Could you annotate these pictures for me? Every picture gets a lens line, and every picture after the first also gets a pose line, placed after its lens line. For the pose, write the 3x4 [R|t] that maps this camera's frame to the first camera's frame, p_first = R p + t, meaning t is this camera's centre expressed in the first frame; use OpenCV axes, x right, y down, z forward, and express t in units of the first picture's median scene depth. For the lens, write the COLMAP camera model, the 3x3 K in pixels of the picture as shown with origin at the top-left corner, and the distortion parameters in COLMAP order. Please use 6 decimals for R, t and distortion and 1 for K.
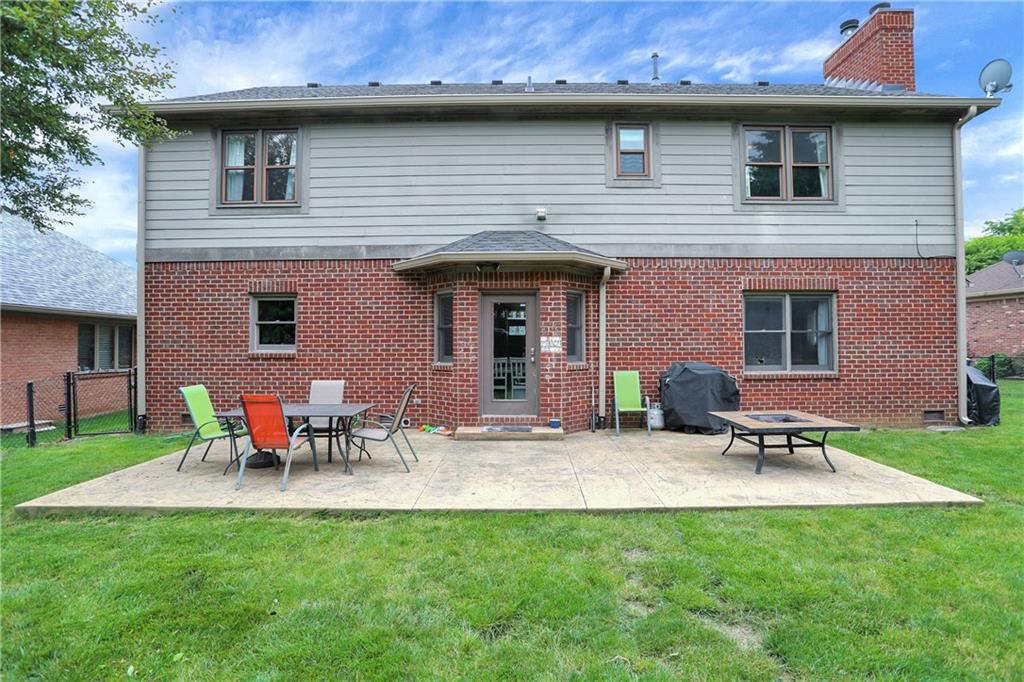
lens RADIAL K [[502.0, 0, 511.4], [0, 502.0, 339.7], [0, 0, 1]] dist [-0.034618, 0.008004]
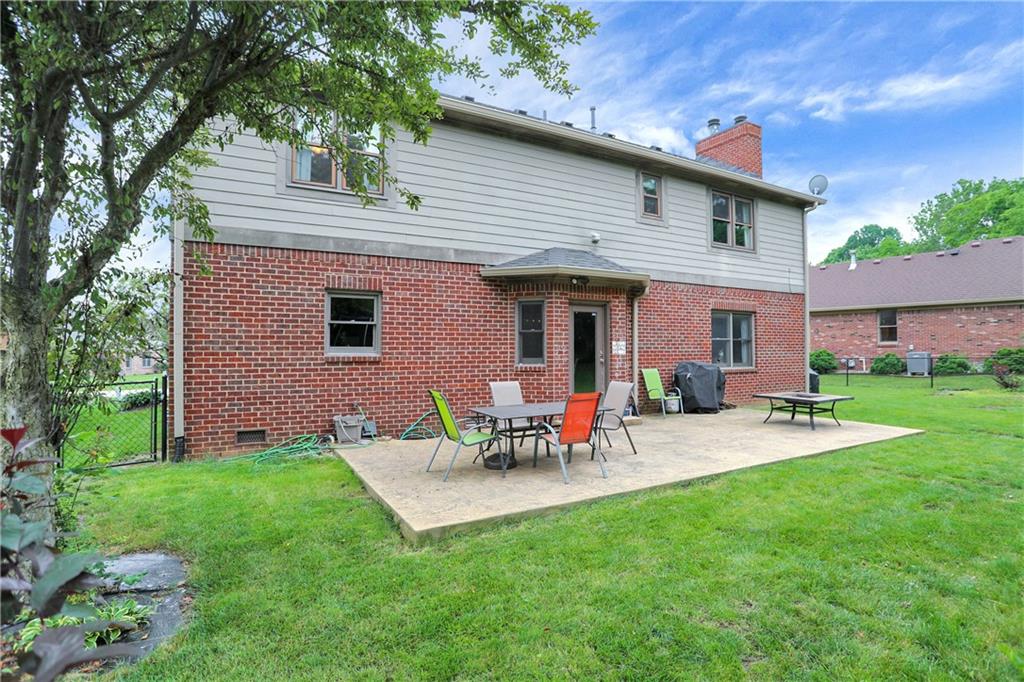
lens RADIAL K [[502.0, 0, 507.8], [0, 502.0, 339.6], [0, 0, 1]] dist [-0.034618, 0.008004]
pose [[0.869574, 0.011391, 0.493671, -0.694726], [-0.009231, 0.999934, -0.006813, 0.000115], [-0.493716, 0.001367, 0.869622, 0.070443]]
